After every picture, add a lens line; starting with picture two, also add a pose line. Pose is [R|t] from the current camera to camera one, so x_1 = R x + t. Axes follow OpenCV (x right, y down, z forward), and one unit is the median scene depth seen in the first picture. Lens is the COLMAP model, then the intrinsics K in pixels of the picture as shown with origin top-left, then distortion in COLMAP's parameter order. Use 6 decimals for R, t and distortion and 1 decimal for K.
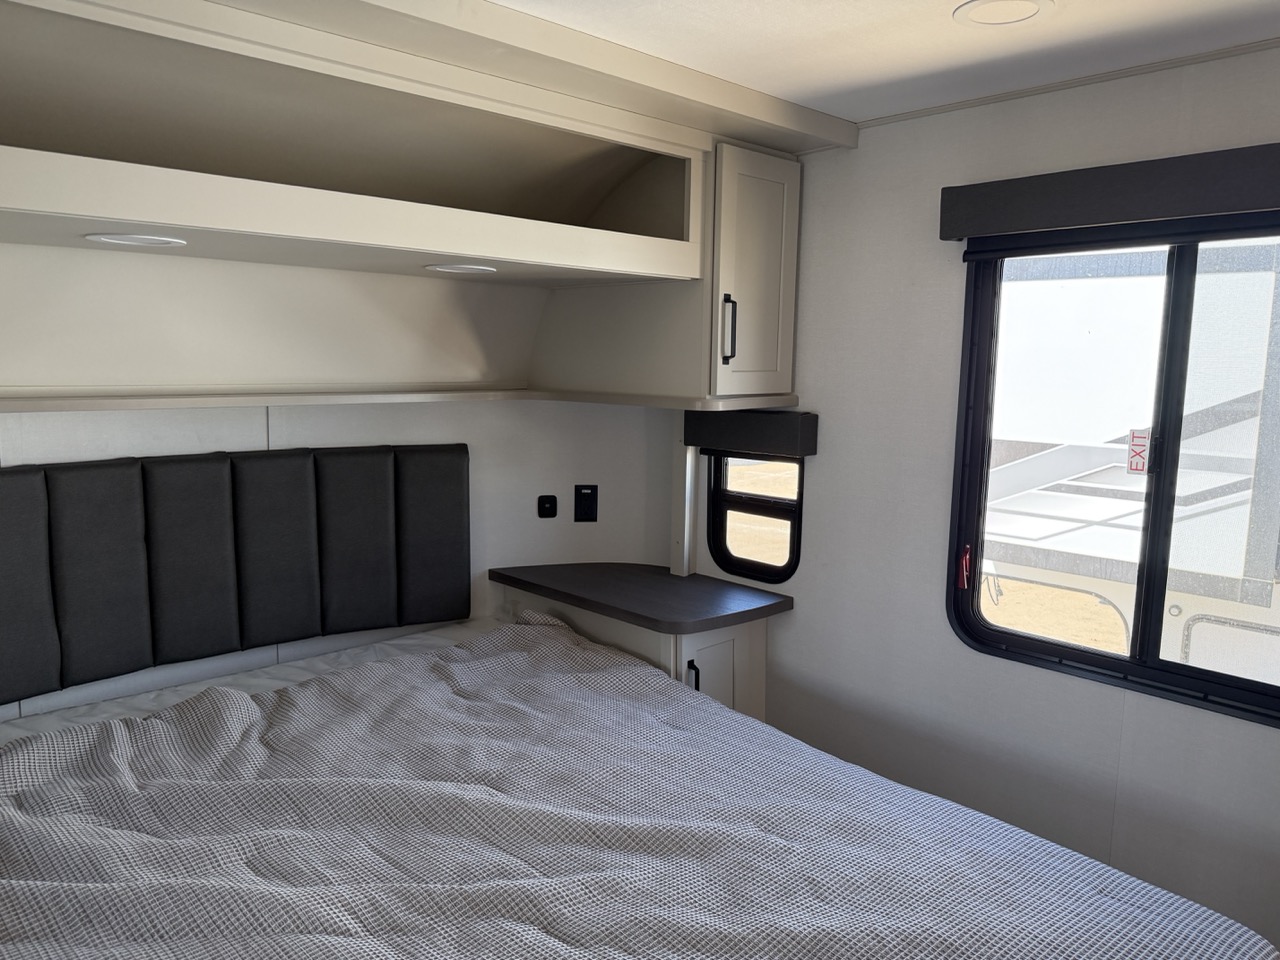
lens RADIAL K [[931.7, 0, 644.8], [0, 931.7, 489.6], [0, 0, 1]] dist [0.168745, -0.002867]
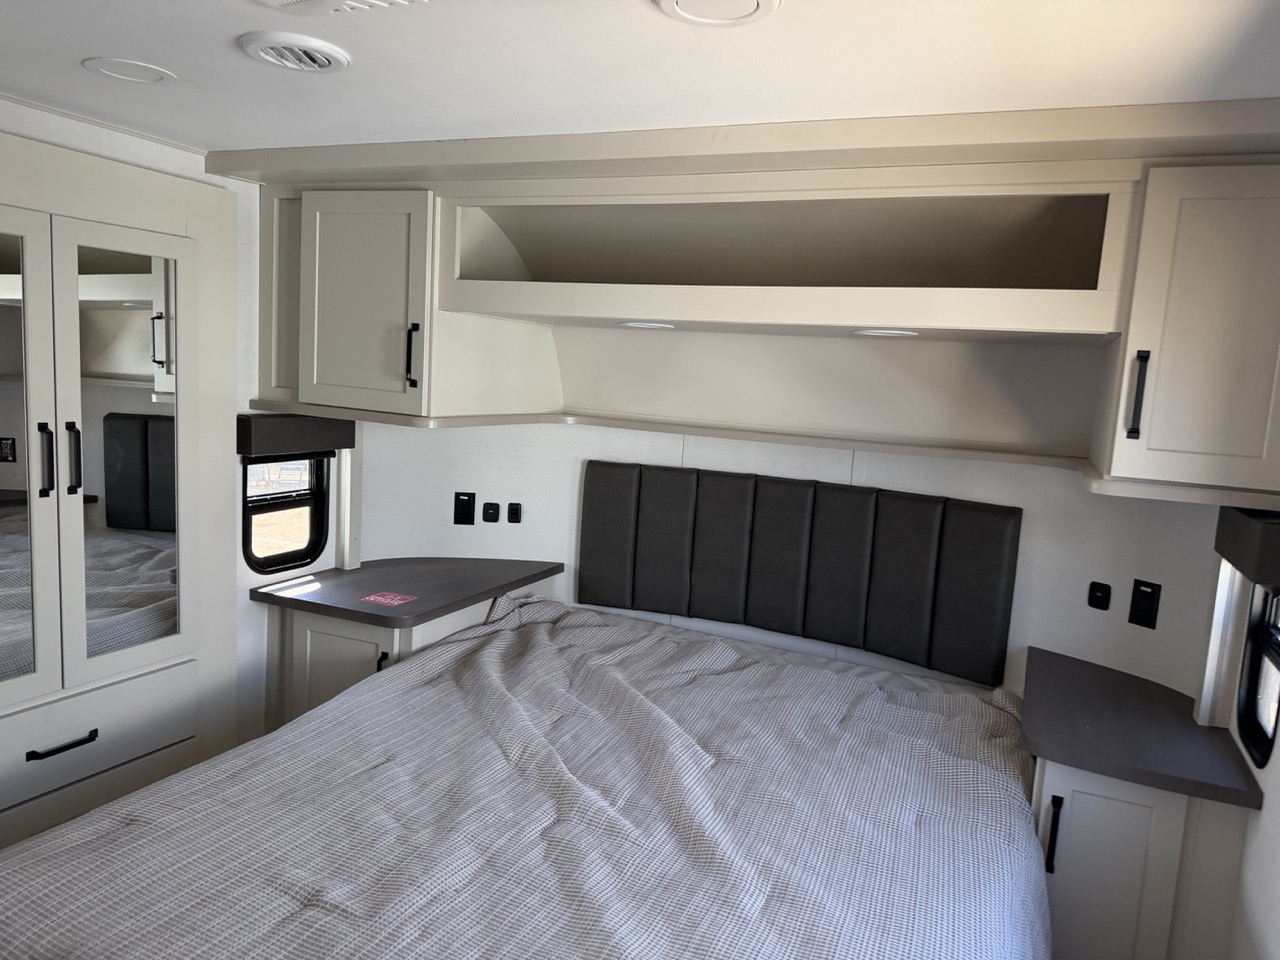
lens RADIAL K [[931.7, 0, 644.8], [0, 931.7, 489.6], [0, 0, 1]] dist [0.168745, -0.002867]
pose [[0.400432, 0.132878, -0.906641, 0.643104], [-0.196298, 0.978899, 0.056770, -0.056500], [0.895054, 0.155240, 0.418066, 0.286984]]
